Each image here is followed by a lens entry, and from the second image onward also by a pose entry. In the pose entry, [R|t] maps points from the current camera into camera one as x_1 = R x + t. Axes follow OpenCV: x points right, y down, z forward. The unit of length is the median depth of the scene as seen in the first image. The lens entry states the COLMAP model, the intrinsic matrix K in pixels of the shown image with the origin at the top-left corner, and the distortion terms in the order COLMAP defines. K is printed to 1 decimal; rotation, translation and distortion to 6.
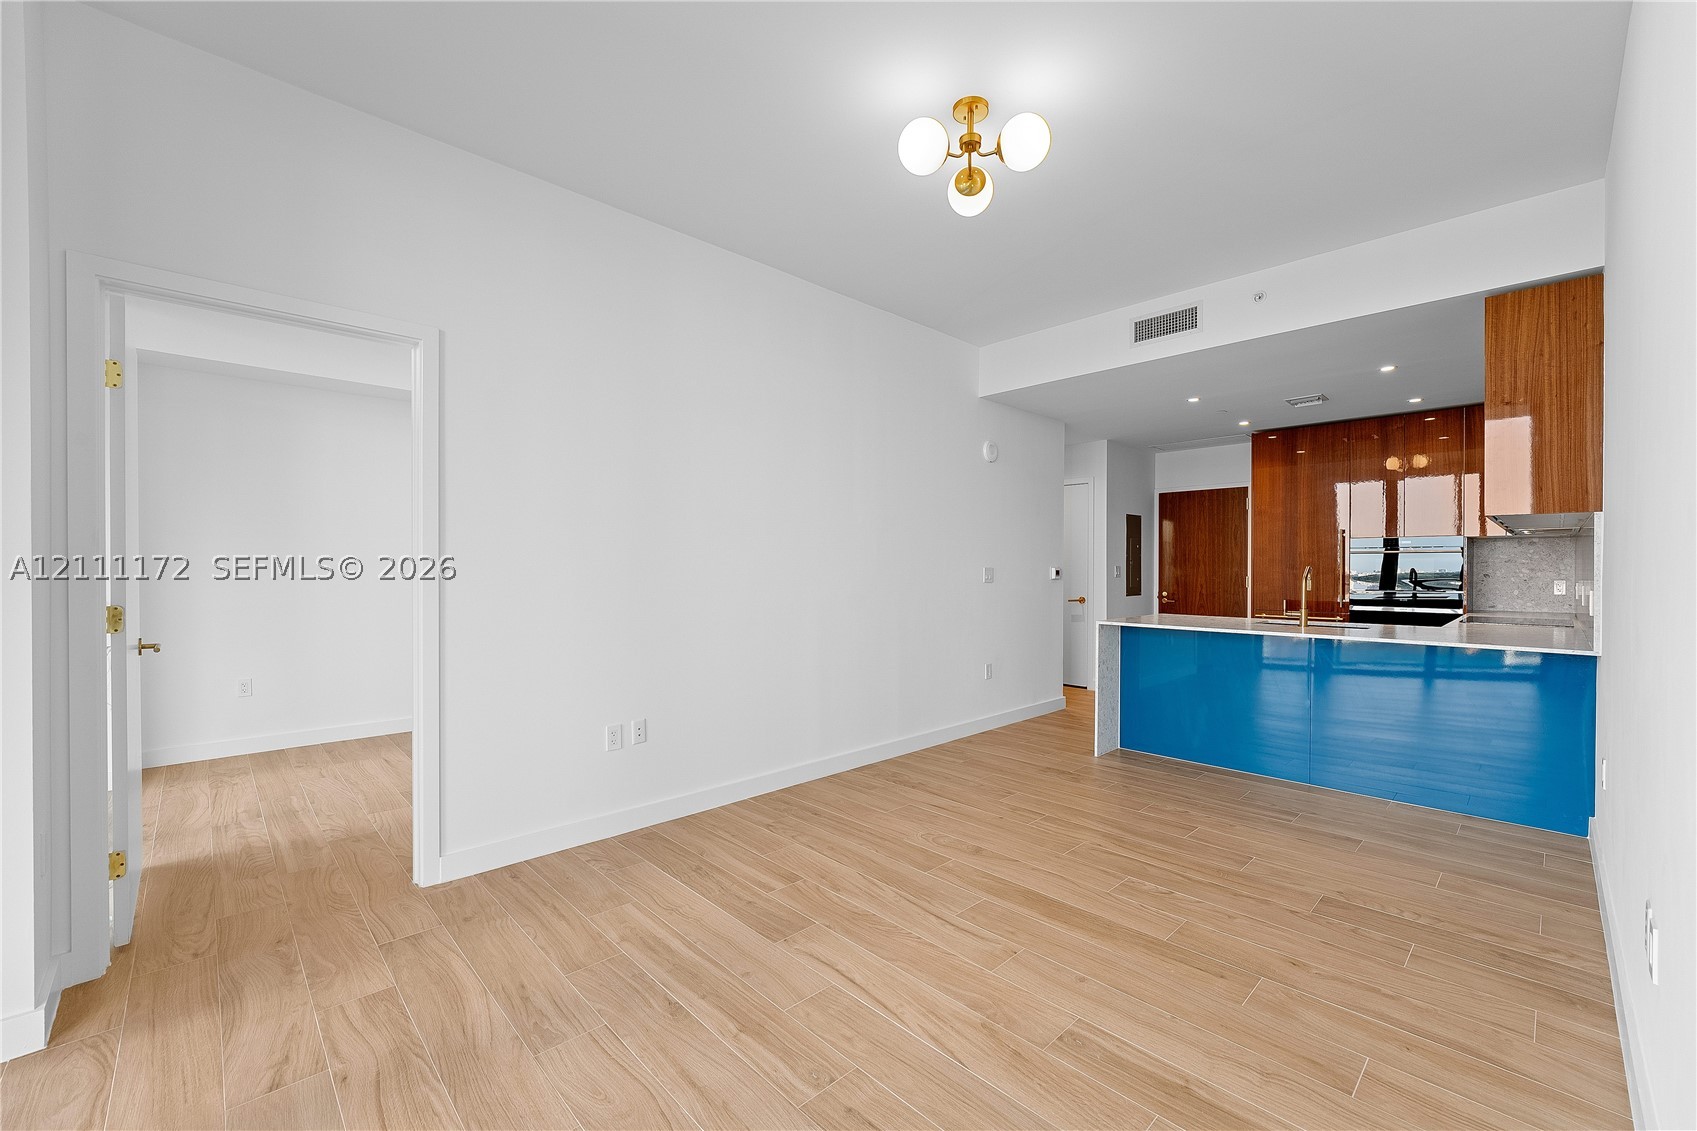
lens RADIAL K [[687.1, 0, 856.2], [0, 687.1, 569.0], [0, 0, 1]] dist [-0.007531, 0.000333]
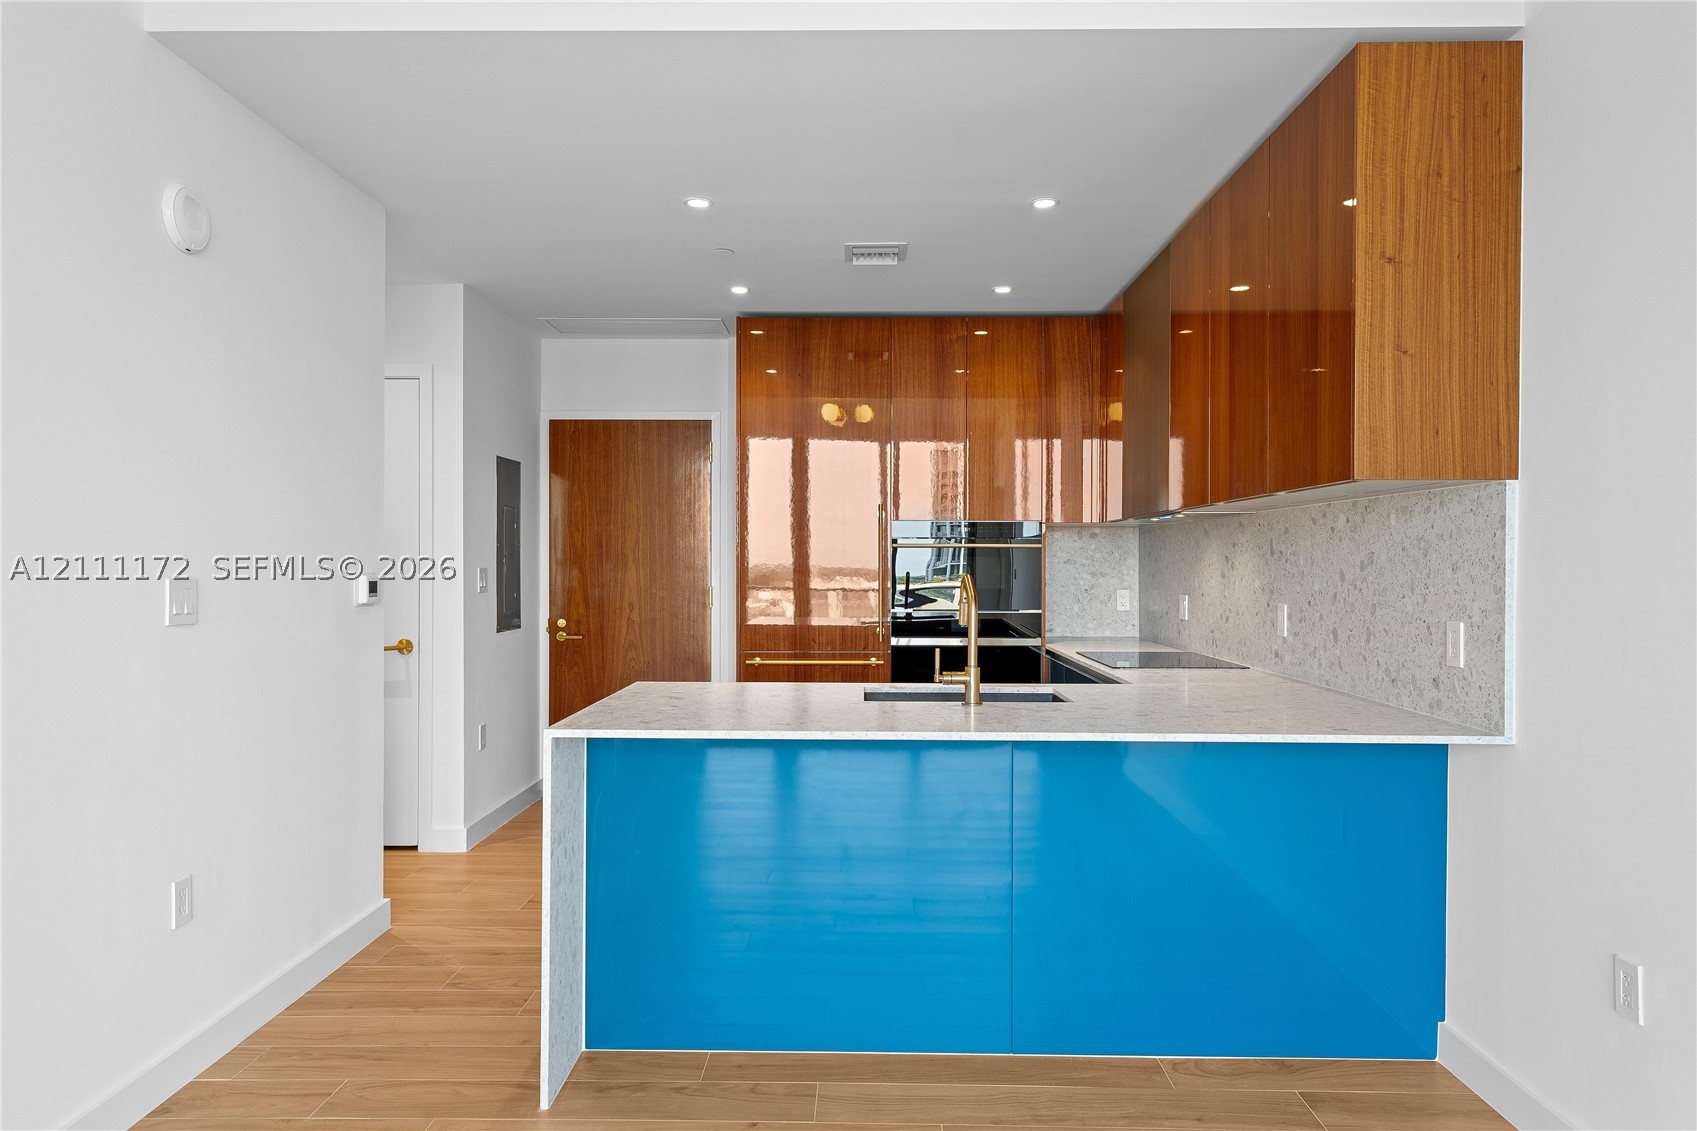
lens RADIAL K [[1114.0, 0, 855.2], [0, 1114.0, 570.2], [0, 0, 1]] dist [0.007625, 0.003719]
pose [[0.712025, -0.003200, 0.702147, 0.076991], [-0.000580, 0.999987, 0.005145, -0.013935], [-0.702154, -0.004070, 0.712013, 0.627108]]
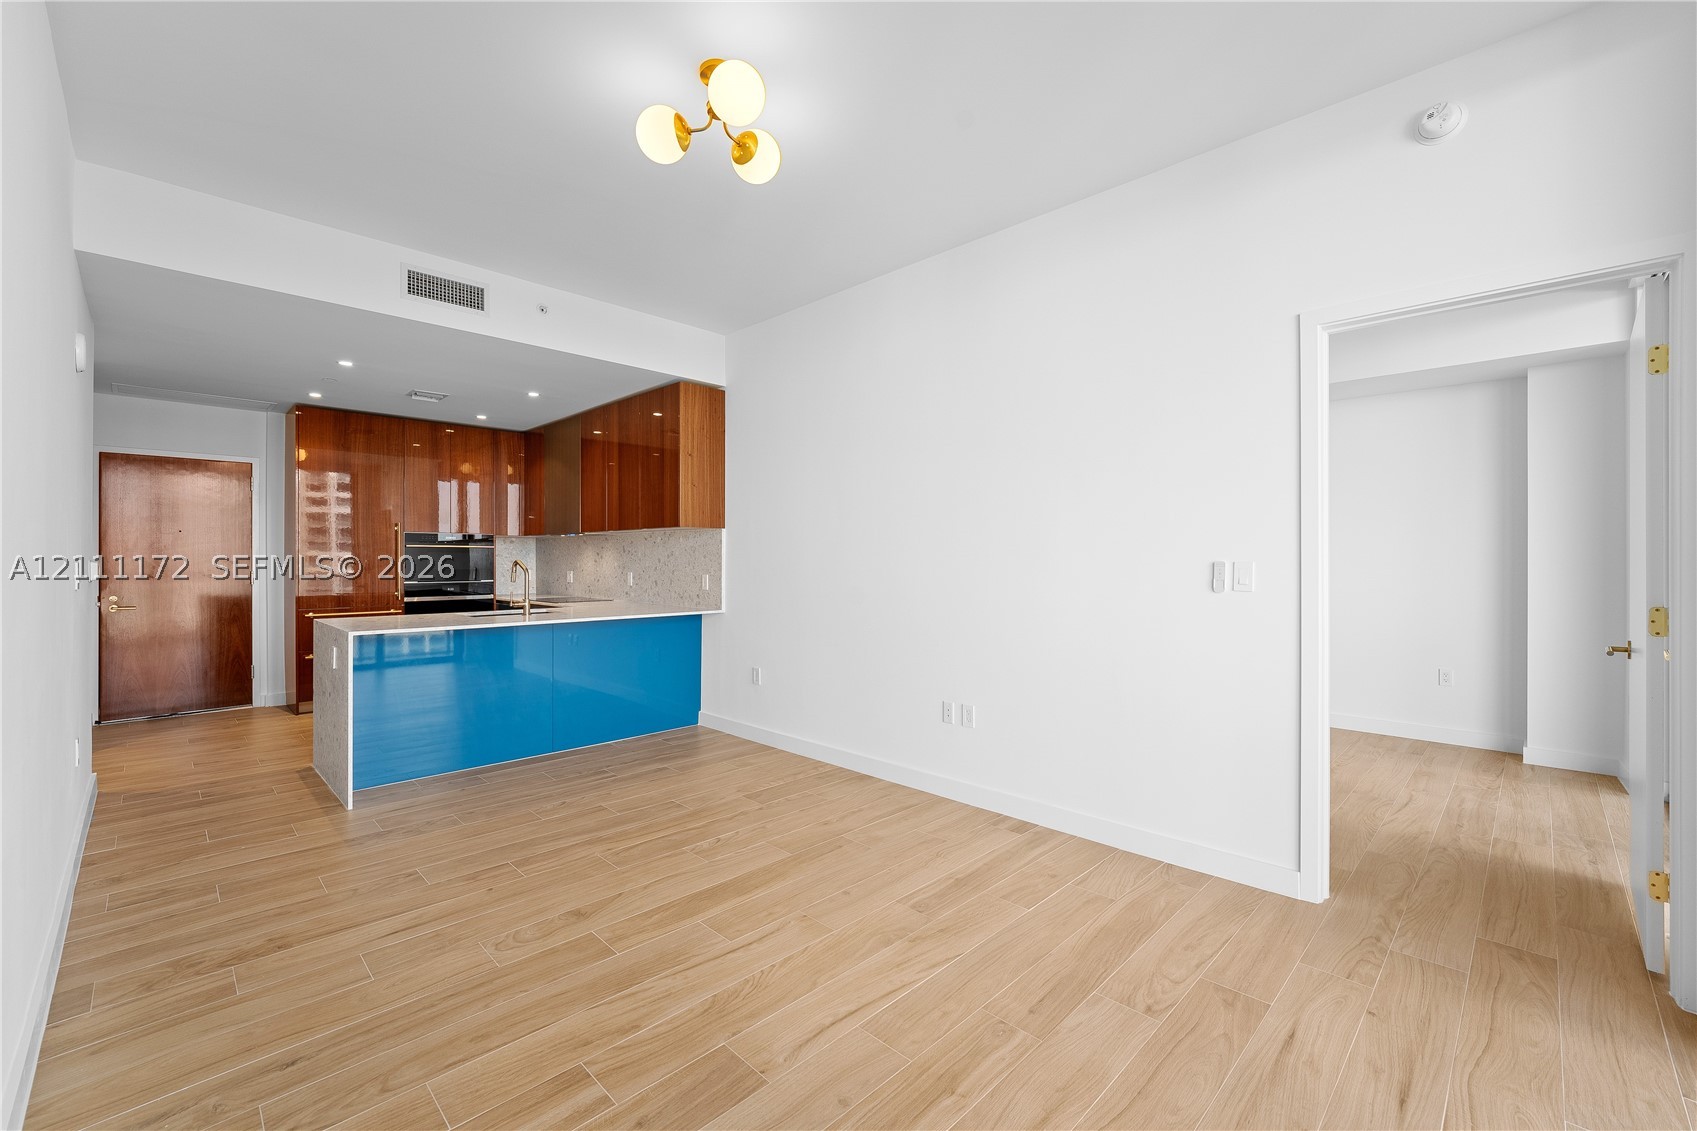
lens RADIAL K [[687.1, 0, 845.6], [0, 687.1, 557.4], [0, 0, 1]] dist [-0.003053, 0.000347]
pose [[-0.001911, 0.001948, 0.999996, -0.550219], [0.001232, 0.999997, -0.001946, -0.006767], [-0.999997, 0.001228, -0.001913, 0.595302]]
